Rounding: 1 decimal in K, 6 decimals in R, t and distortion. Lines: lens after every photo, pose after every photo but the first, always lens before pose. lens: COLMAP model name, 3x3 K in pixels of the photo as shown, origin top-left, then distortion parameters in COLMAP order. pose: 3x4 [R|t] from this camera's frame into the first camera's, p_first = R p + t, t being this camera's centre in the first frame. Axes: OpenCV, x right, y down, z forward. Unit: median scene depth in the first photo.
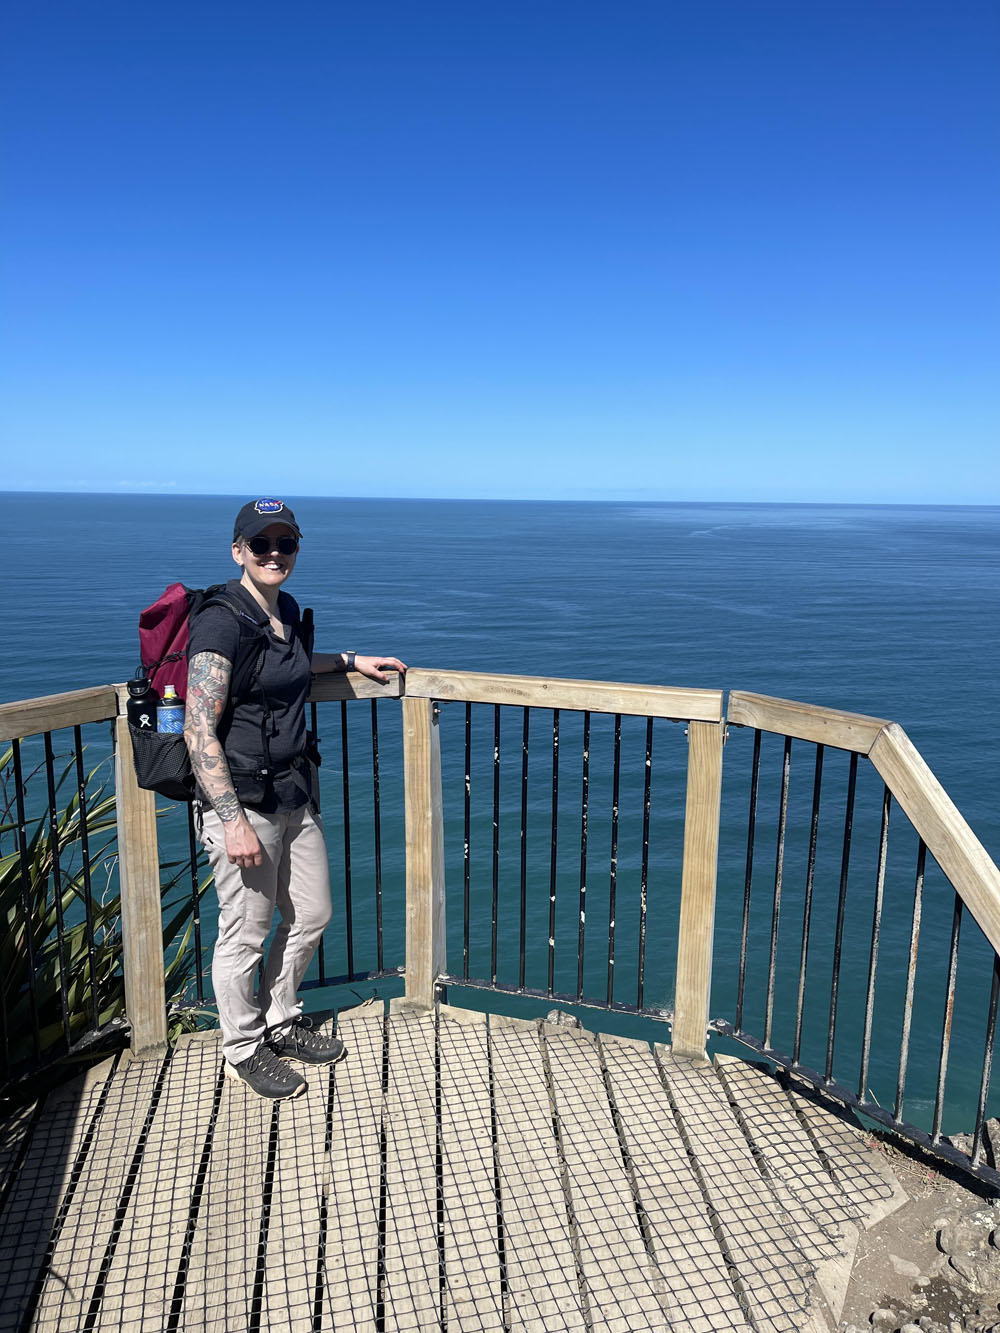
lens RADIAL K [[992.2, 0, 486.4], [0, 992.2, 667.7], [0, 0, 1]] dist [0.080557, -0.089471]
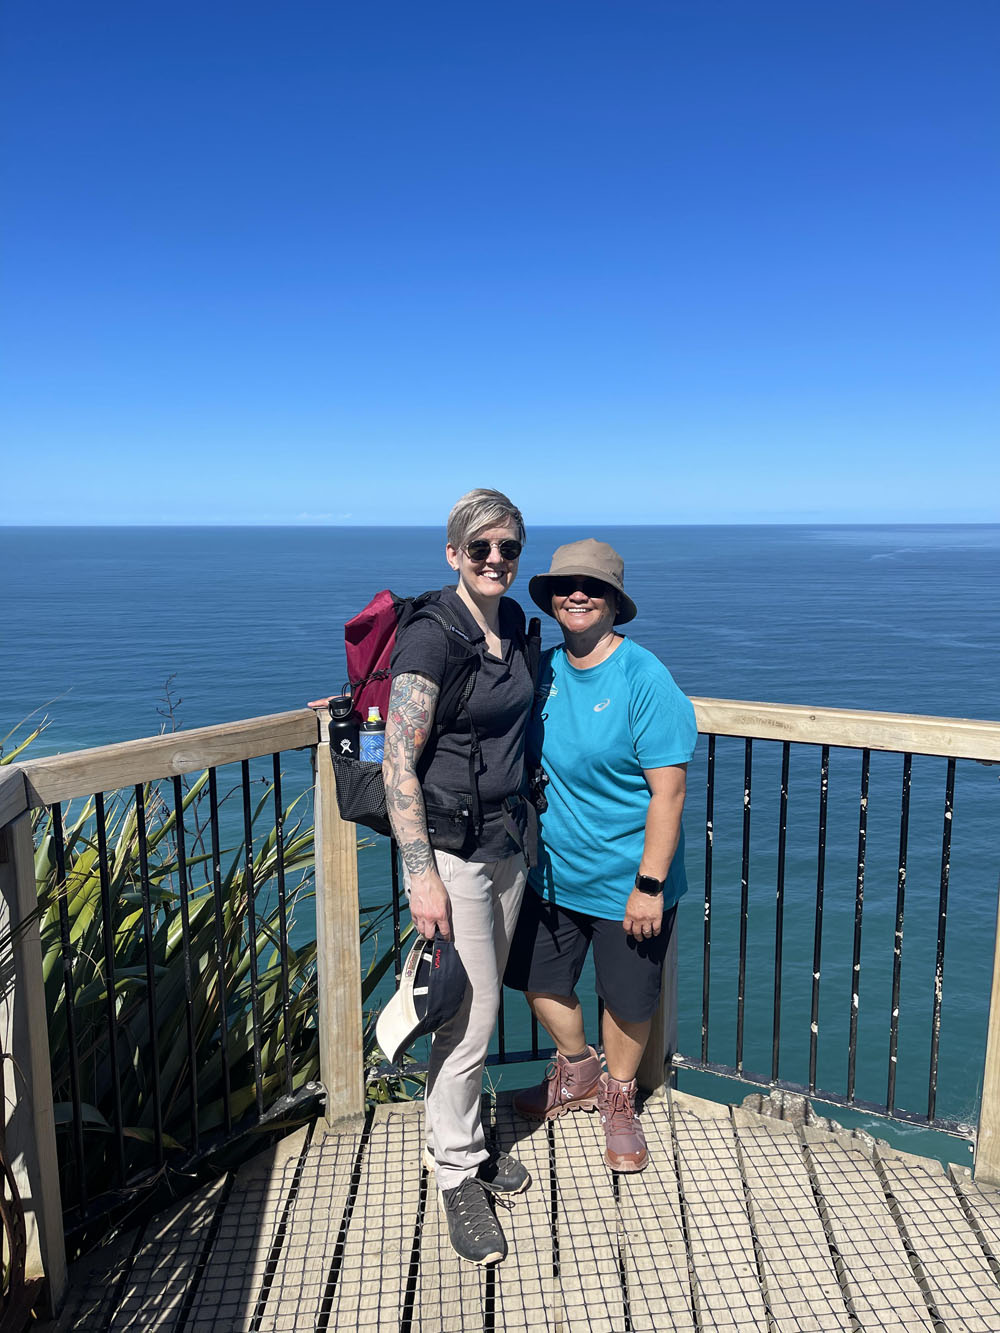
lens RADIAL K [[992.2, 0, 495.9], [0, 992.2, 675.3], [0, 0, 1]] dist [0.080557, -0.089471]
pose [[0.988076, 0.010404, -0.153615, -0.073956], [-0.013343, 0.999747, -0.018117, 0.002372], [0.153387, 0.019951, 0.987965, 0.142418]]
